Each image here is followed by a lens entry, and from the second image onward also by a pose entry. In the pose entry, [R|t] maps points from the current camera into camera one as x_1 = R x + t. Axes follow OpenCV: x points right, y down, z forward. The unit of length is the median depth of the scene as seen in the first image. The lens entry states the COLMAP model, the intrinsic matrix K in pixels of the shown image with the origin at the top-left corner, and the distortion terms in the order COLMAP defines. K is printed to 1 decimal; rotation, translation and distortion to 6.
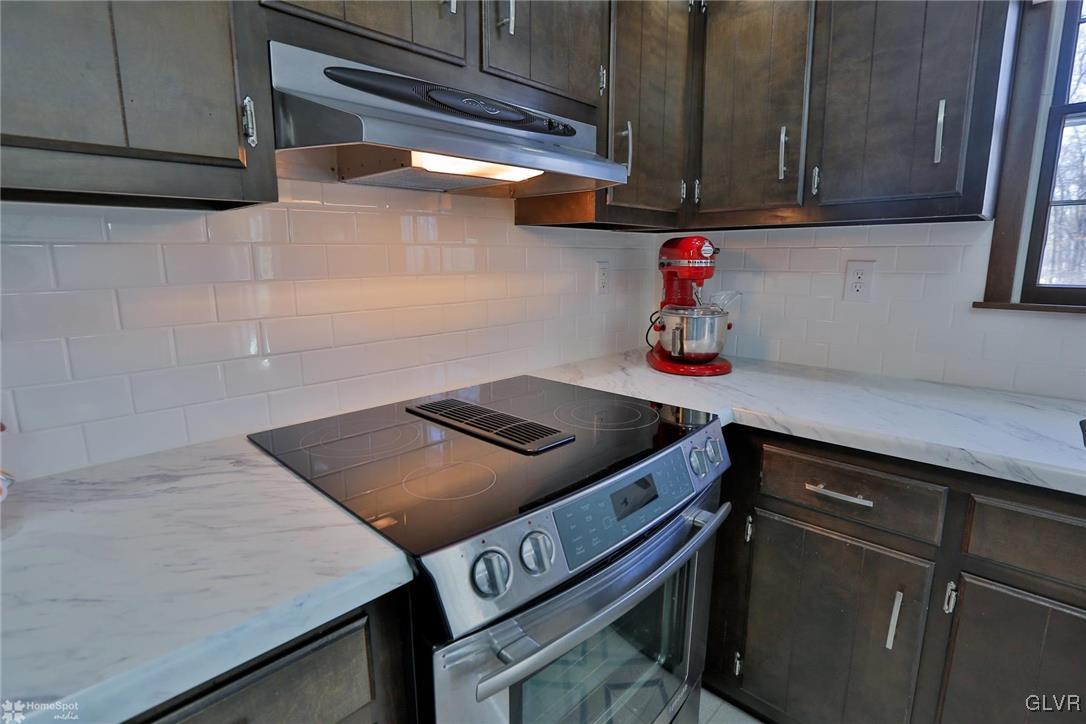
lens RADIAL K [[525.5, 0, 542.8], [0, 525.5, 365.4], [0, 0, 1]] dist [-0.038065, 0.002852]
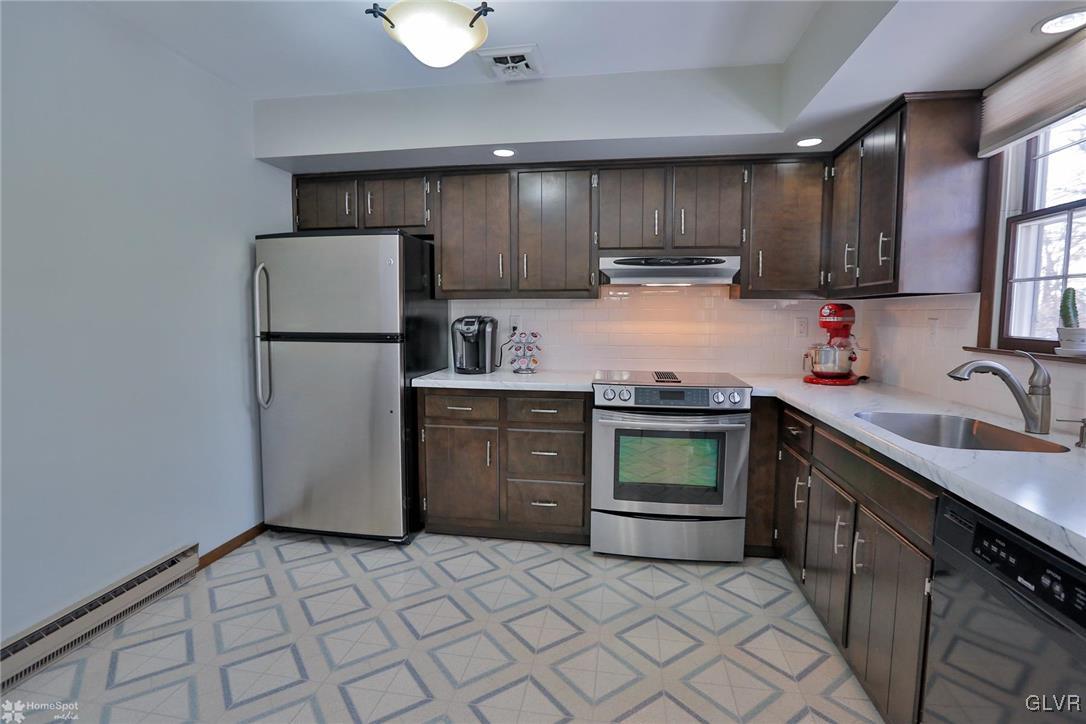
lens RADIAL K [[525.5, 0, 541.3], [0, 525.5, 359.2], [0, 0, 1]] dist [-0.038065, 0.002852]
pose [[0.575371, 0.080818, -0.813890, 1.362236], [-0.168442, 0.985483, -0.021221, 0.149318], [0.800360, 0.149303, 0.580631, -0.834015]]
